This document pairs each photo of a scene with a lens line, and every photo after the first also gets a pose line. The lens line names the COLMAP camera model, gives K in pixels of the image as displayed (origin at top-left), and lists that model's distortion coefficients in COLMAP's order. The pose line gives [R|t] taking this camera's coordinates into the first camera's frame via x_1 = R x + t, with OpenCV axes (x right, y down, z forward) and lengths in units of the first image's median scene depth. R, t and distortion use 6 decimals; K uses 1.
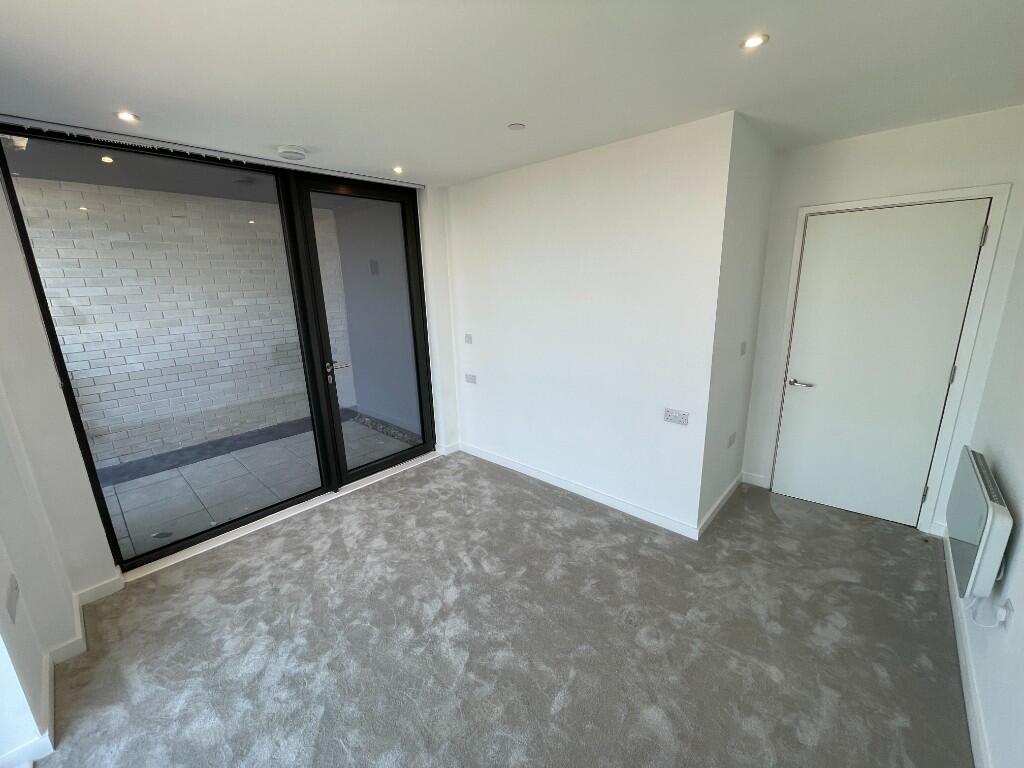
lens RADIAL K [[410.8, 0, 507.3], [0, 410.8, 382.6], [0, 0, 1]] dist [-0.000892, 0.000115]
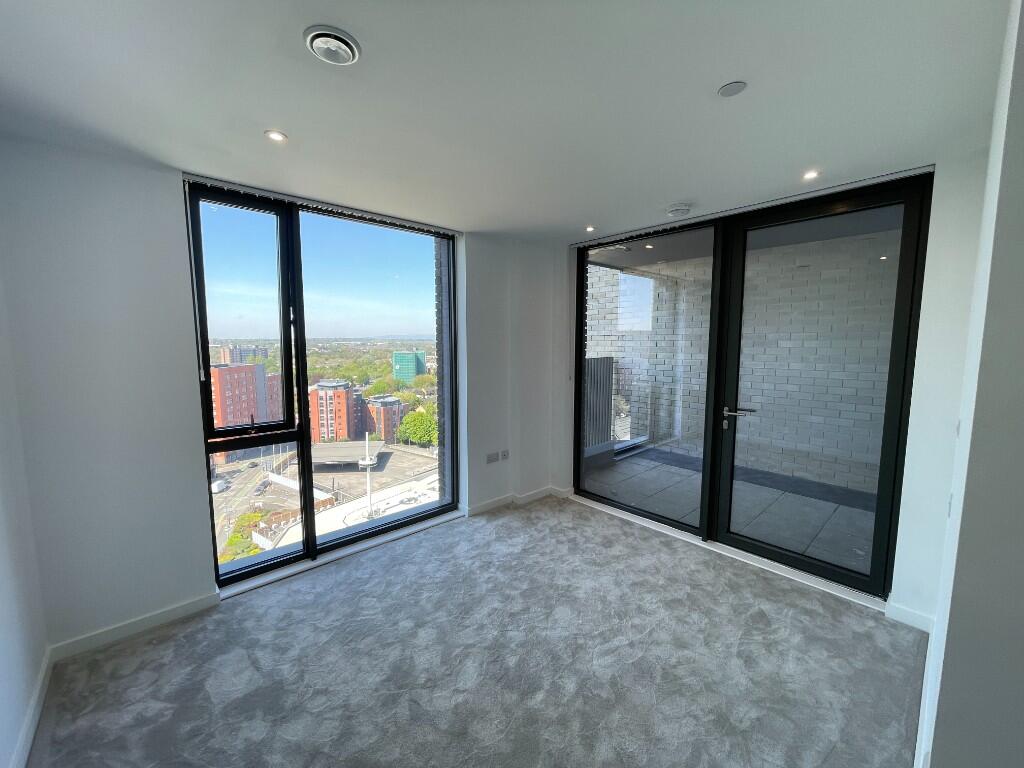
lens RADIAL K [[410.8, 0, 507.3], [0, 410.8, 382.6], [0, 0, 1]] dist [-0.000892, 0.000115]
pose [[-0.092798, 0.131332, -0.986986, 0.539578], [-0.233882, 0.960653, 0.149818, -0.126620], [0.967826, 0.244741, -0.058430, 0.558775]]
